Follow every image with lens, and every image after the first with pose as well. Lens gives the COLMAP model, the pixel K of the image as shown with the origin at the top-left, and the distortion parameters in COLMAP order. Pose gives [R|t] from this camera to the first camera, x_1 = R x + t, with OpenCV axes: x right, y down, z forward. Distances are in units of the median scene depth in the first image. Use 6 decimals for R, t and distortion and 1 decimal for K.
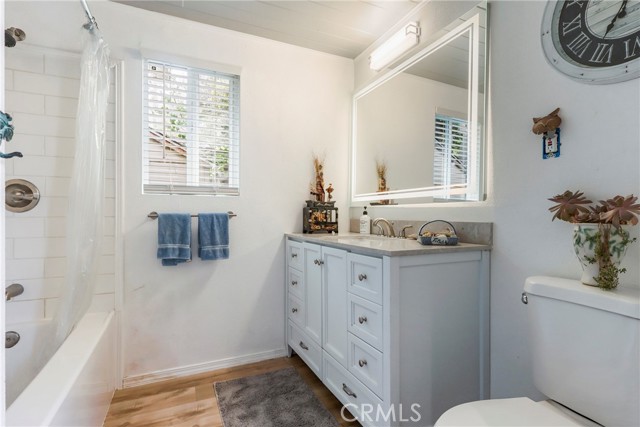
lens RADIAL K [[317.4, 0, 320.0], [0, 317.4, 213.5], [0, 0, 1]] dist [0.000041, 0.000001]
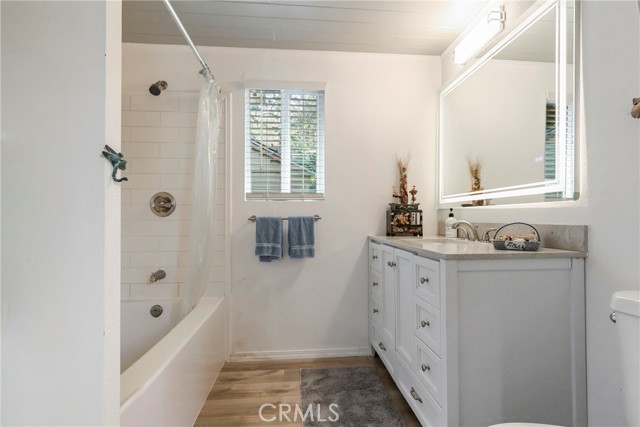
lens RADIAL K [[318.4, 0, 321.8], [0, 318.4, 211.1], [0, 0, 1]] dist [-0.001348, 0.000211]
pose [[0.940478, -0.012006, -0.339642, 0.124390], [0.006383, 0.999824, -0.017669, 0.000629], [0.339794, 0.014450, 0.940389, -0.031961]]
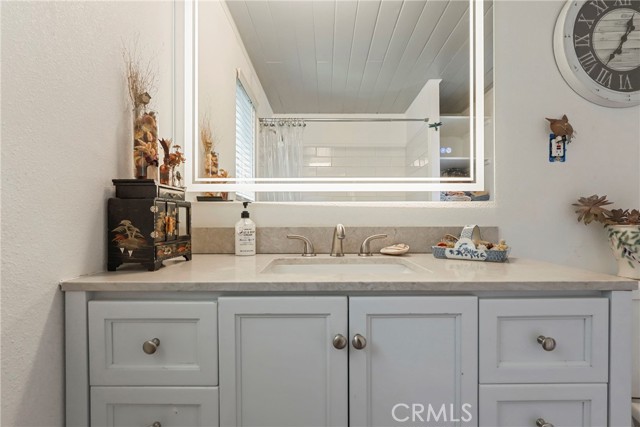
lens RADIAL K [[322.3, 0, 321.3], [0, 322.3, 220.6], [0, 0, 1]] dist [-0.000152, 0.000352]
pose [[0.420850, -0.010926, 0.907064, -0.348530], [-0.000560, 0.999924, 0.012305, 0.001396], [-0.907130, -0.005686, 0.420812, 0.812330]]
